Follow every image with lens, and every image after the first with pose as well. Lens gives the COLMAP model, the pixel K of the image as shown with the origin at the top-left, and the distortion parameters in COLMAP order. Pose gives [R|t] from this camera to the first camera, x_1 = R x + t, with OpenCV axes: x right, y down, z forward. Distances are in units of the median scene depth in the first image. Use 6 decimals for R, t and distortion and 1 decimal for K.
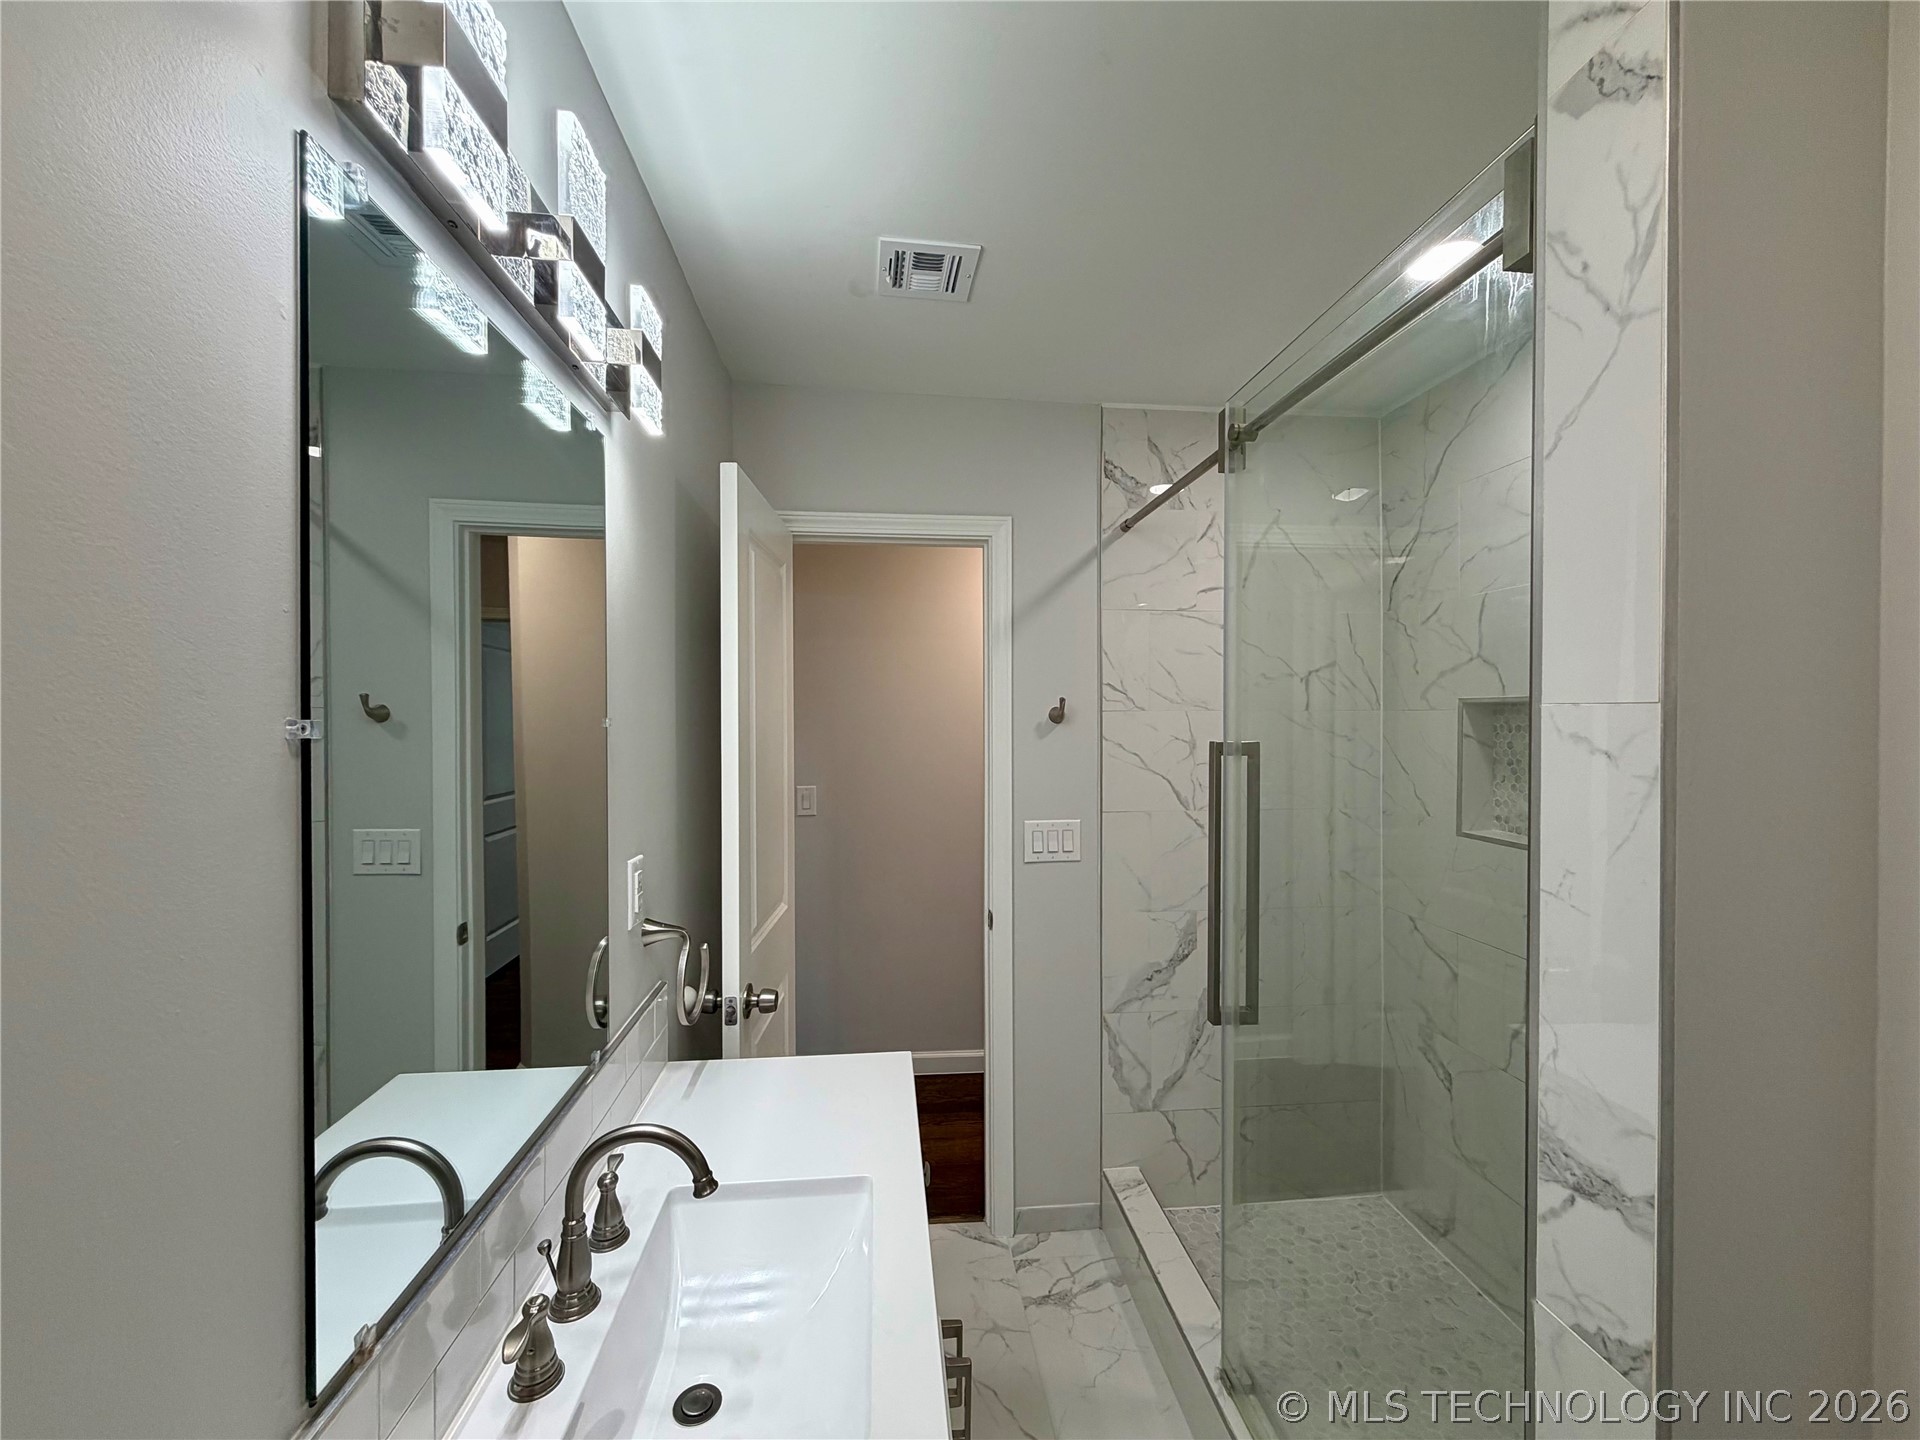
lens RADIAL K [[766.9, 0, 960.3], [0, 766.9, 719.9], [0, 0, 1]] dist [-0.000483, -0.000038]
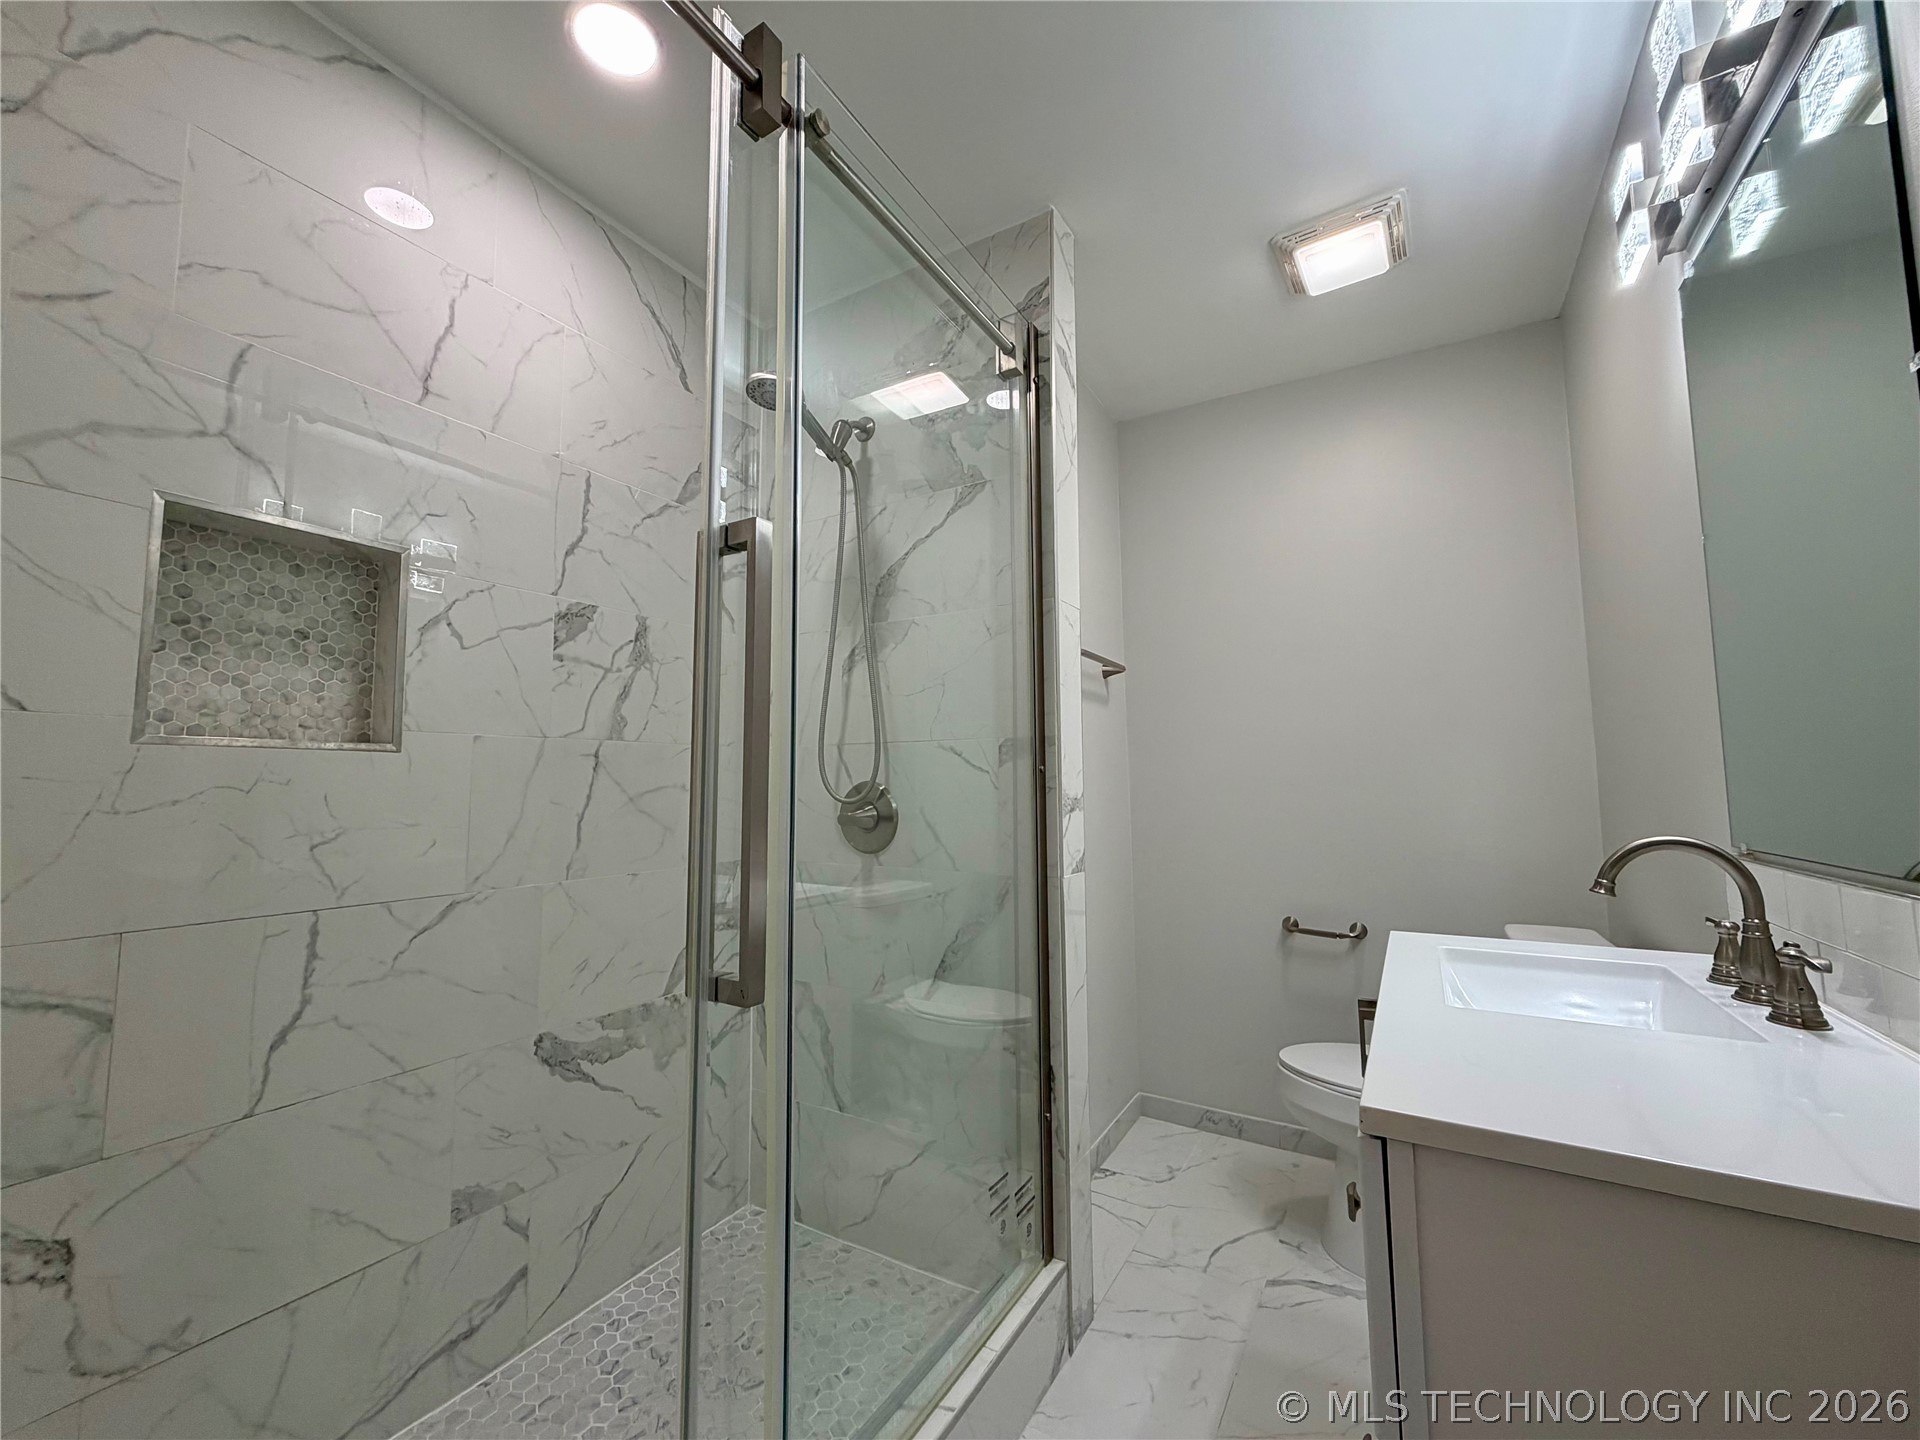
lens RADIAL K [[766.9, 0, 958.2], [0, 766.9, 721.5], [0, 0, 1]] dist [-0.000483, -0.000038]
pose [[-0.800254, 0.057767, 0.596872, -0.119433], [0.013170, 0.996802, -0.078815, 0.190857], [-0.599516, -0.055211, -0.798456, 1.115145]]
